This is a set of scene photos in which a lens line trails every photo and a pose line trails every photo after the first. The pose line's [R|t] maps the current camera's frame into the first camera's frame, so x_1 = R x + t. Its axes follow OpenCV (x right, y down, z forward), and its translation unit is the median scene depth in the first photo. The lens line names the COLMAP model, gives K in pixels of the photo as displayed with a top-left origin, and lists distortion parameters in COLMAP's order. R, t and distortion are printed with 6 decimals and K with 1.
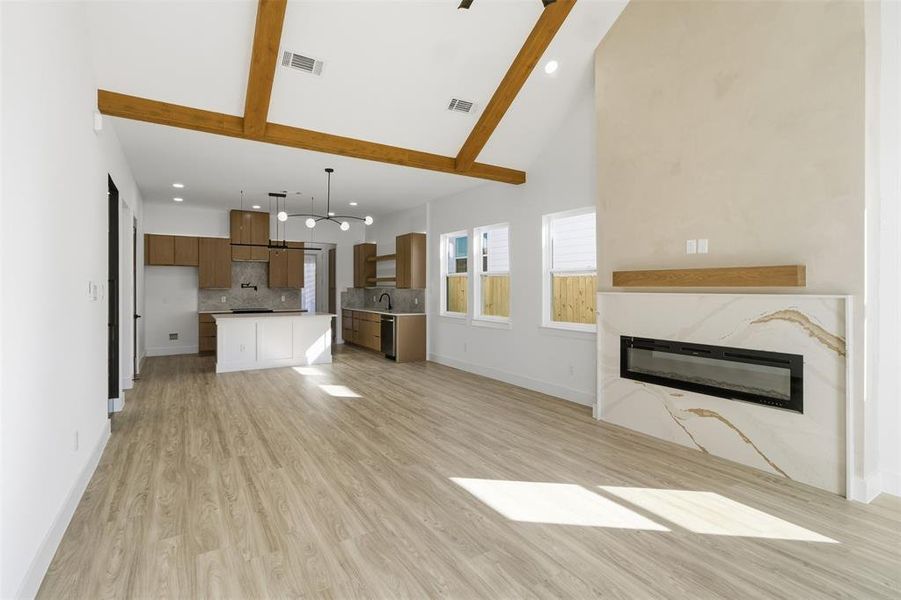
lens RADIAL K [[445.2, 0, 454.1], [0, 445.2, 292.9], [0, 0, 1]] dist [-0.003194, 0.002173]
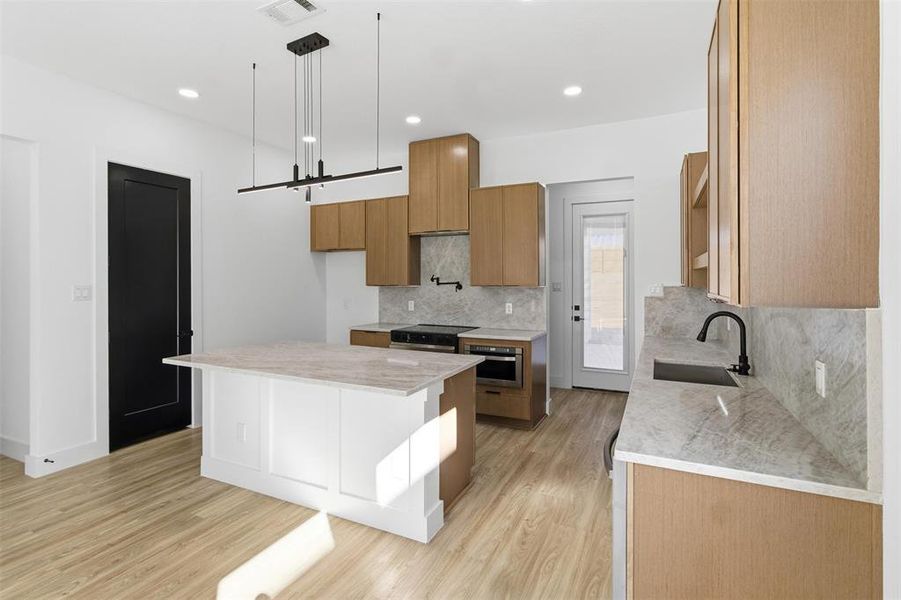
lens RADIAL K [[445.2, 0, 431.8], [0, 445.2, 275.7], [0, 0, 1]] dist [-0.003194, 0.002173]
pose [[0.507135, -0.008684, -0.861823, -0.014824], [-0.009663, 0.999829, -0.015760, -0.016364], [0.861812, 0.016320, 0.506965, 0.812093]]
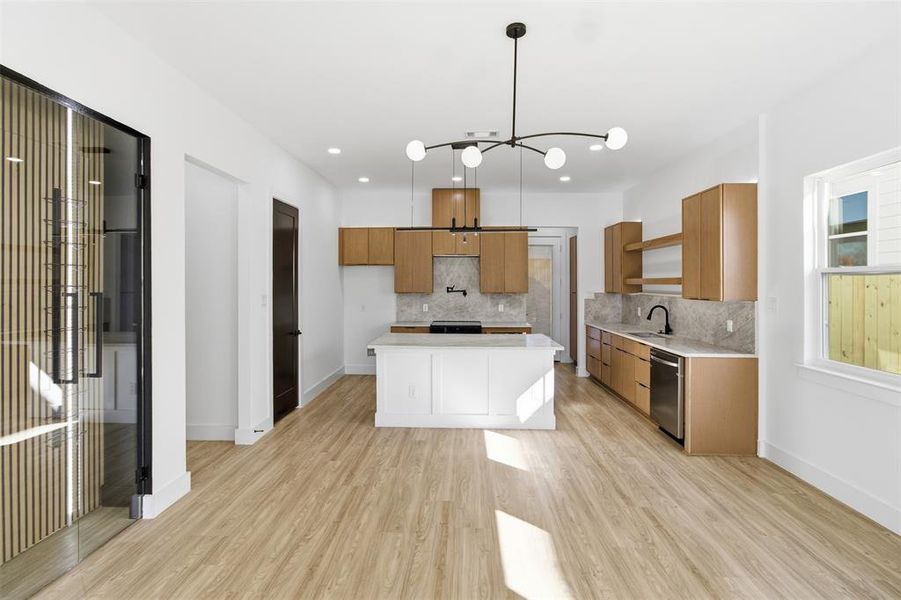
lens RADIAL K [[445.2, 0, 434.8], [0, 445.2, 281.3], [0, 0, 1]] dist [-0.003194, 0.002173]
pose [[0.816203, -0.003000, -0.577757, -0.069244], [-0.008949, 0.999801, -0.017833, -0.019071], [0.577696, 0.019725, 0.816014, 0.424650]]
